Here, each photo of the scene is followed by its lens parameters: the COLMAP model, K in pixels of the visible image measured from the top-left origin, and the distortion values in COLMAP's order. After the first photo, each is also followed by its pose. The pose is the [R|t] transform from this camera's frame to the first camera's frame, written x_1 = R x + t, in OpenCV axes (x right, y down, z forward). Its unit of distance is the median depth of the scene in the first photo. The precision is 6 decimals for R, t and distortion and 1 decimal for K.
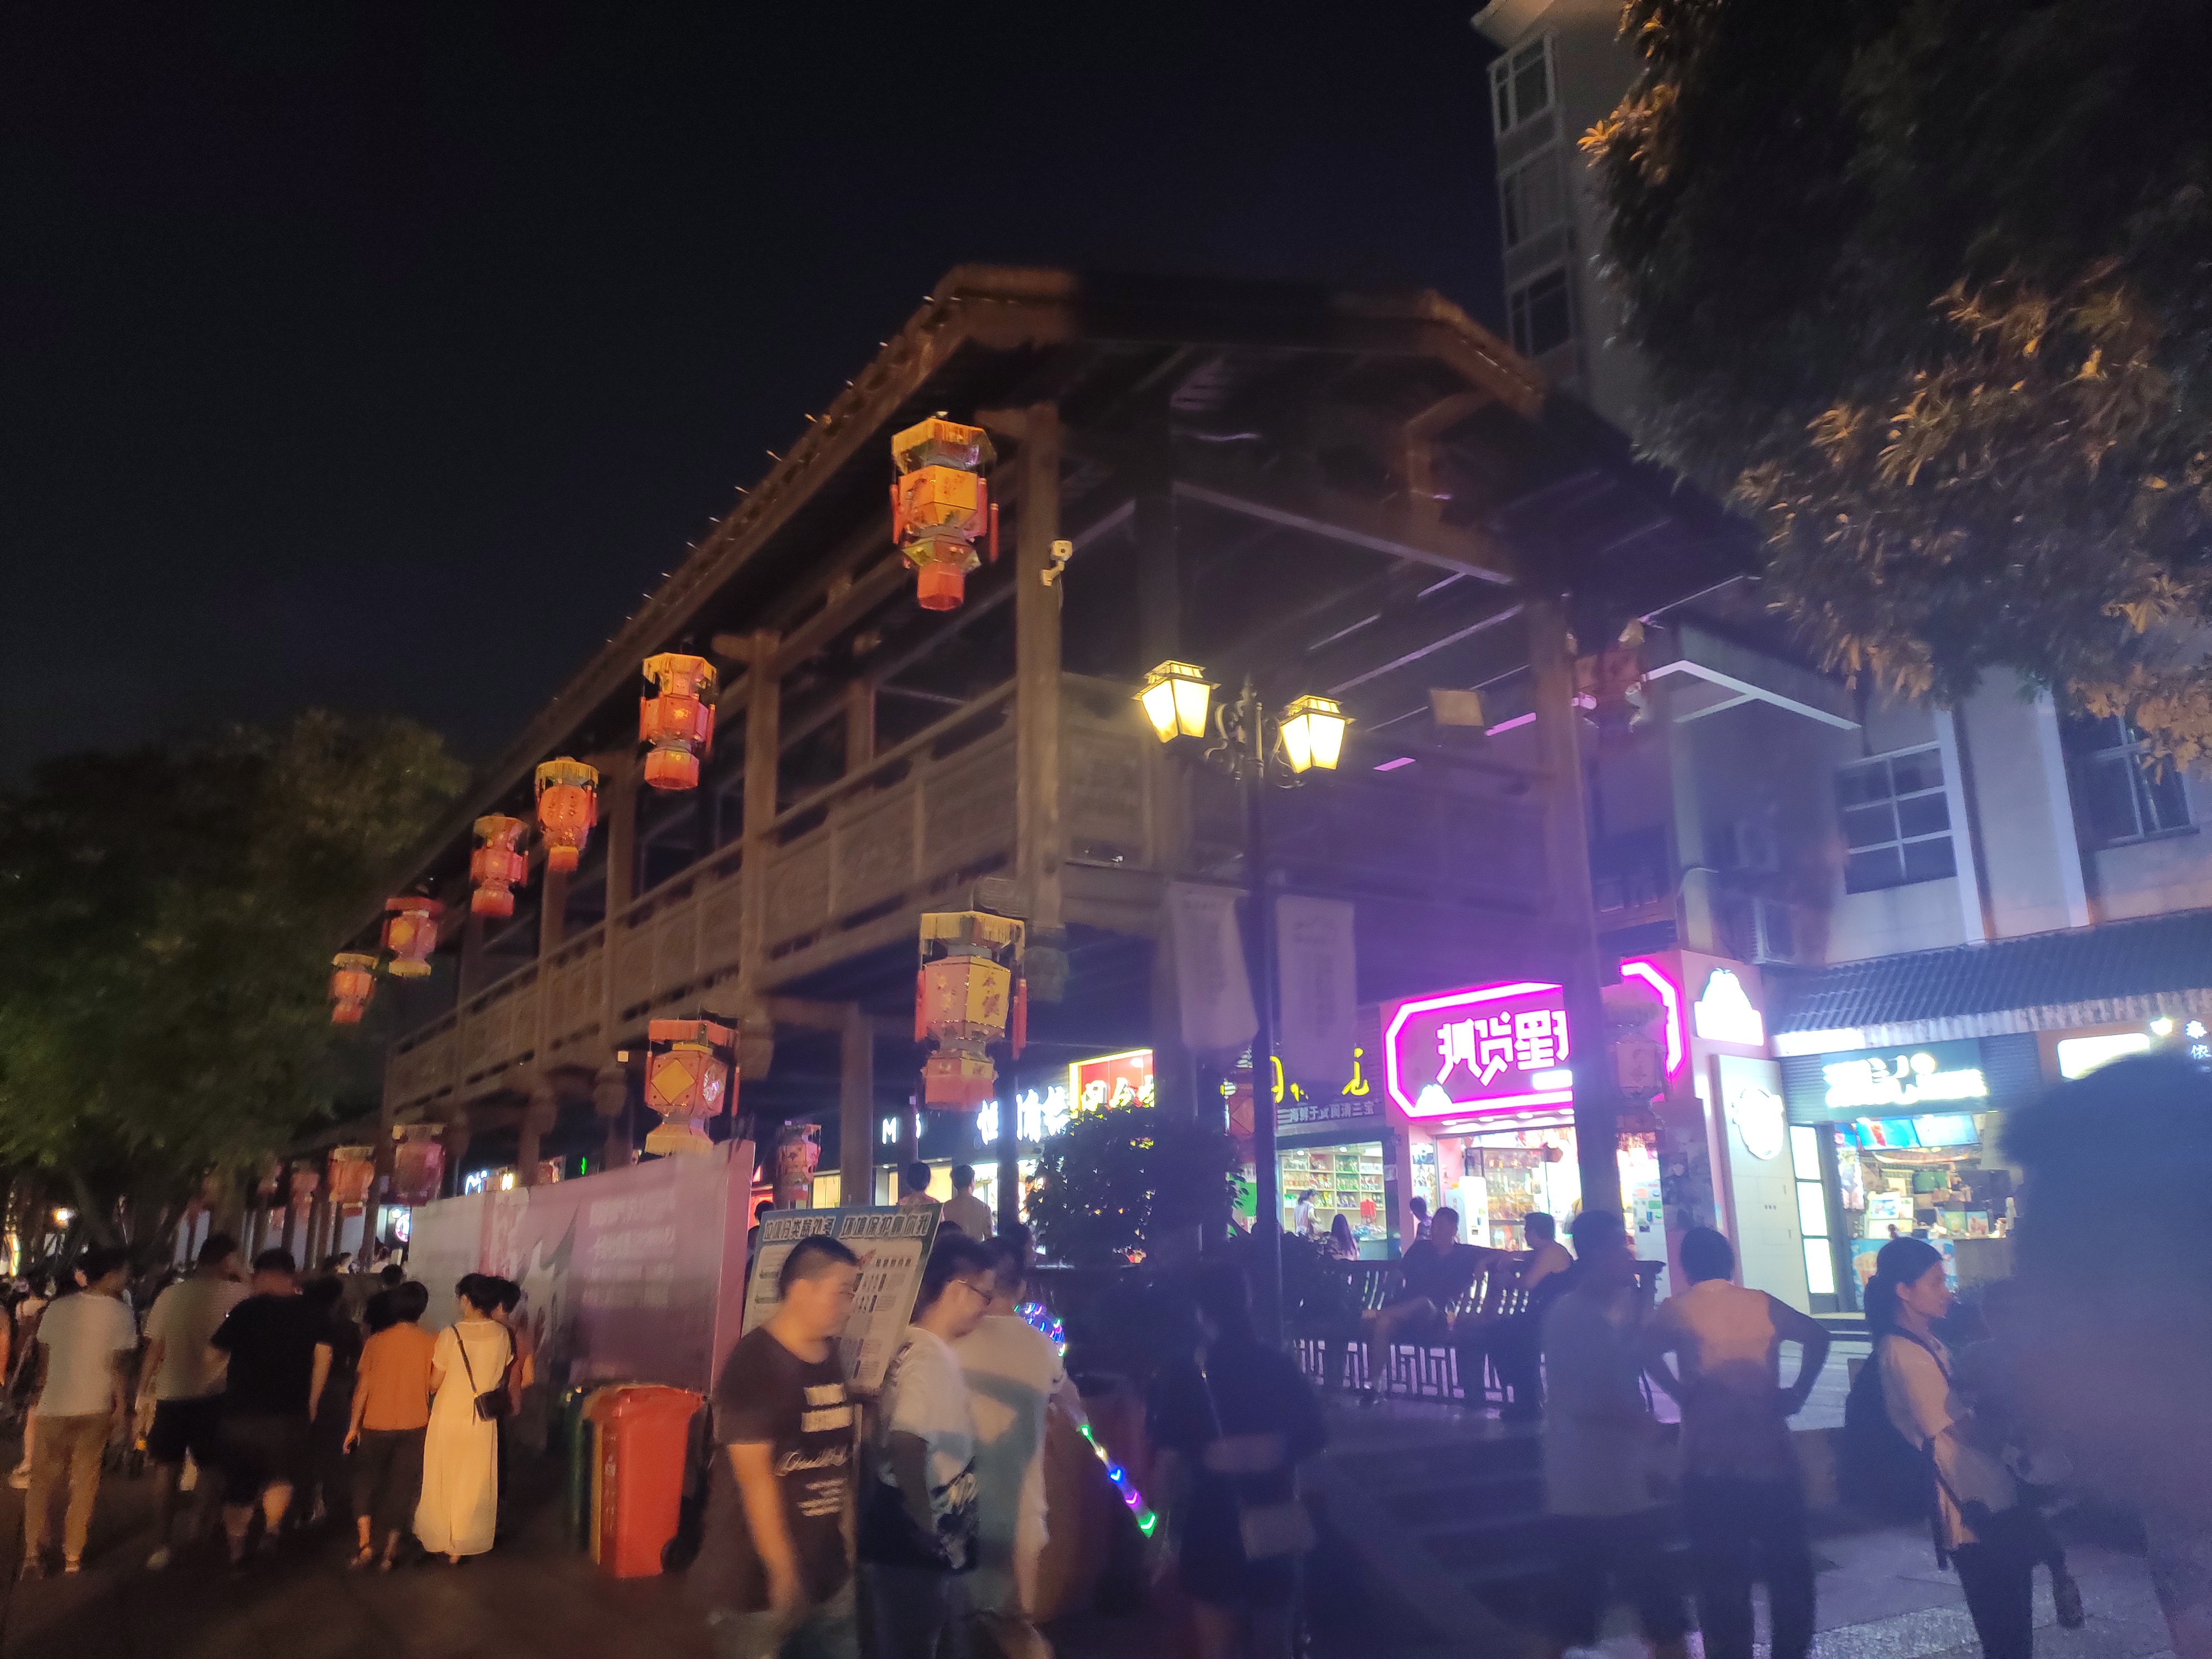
lens RADIAL K [[1639.1, 0, 1102.0], [0, 1639.1, 832.8], [0, 0, 1]] dist [0.029020, -0.043538]
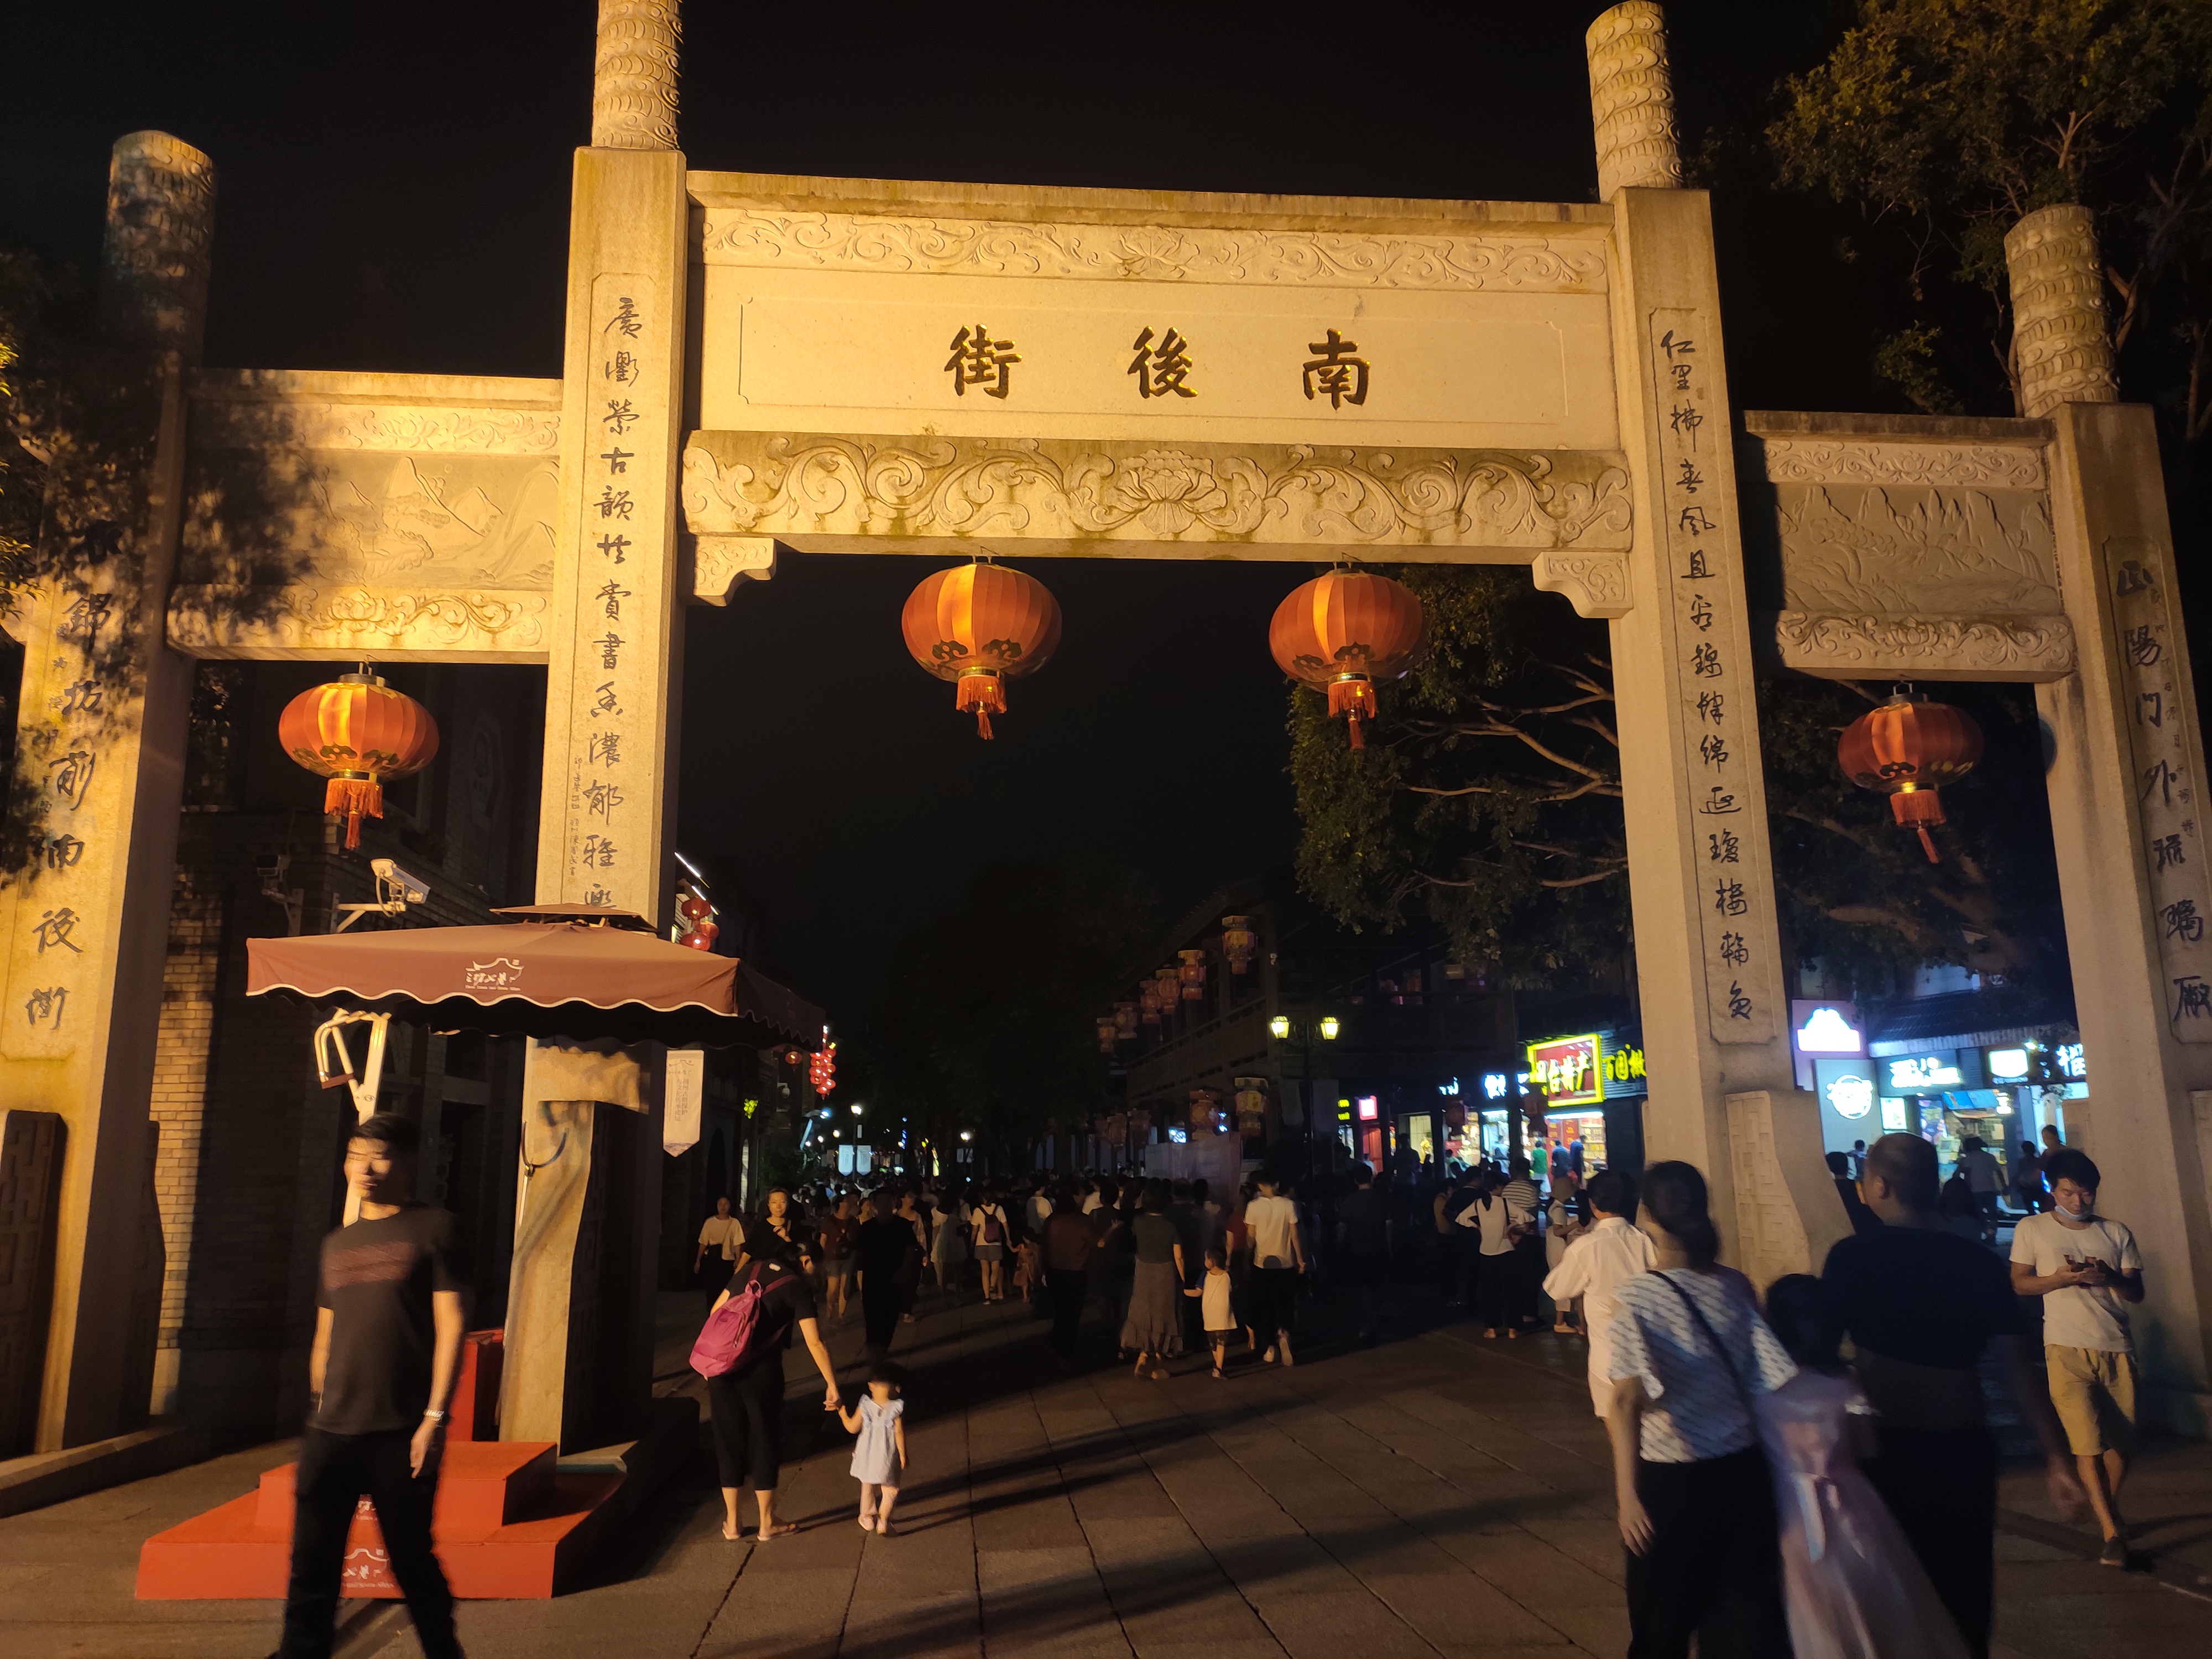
lens RADIAL K [[1639.1, 0, 1097.3], [0, 1639.1, 835.1], [0, 0, 1]] dist [0.029020, -0.043538]
pose [[0.896750, -0.089347, -0.433424, 0.463950], [0.113210, 0.993133, 0.029503, -0.234048], [0.427812, -0.075525, 0.900707, -0.857087]]
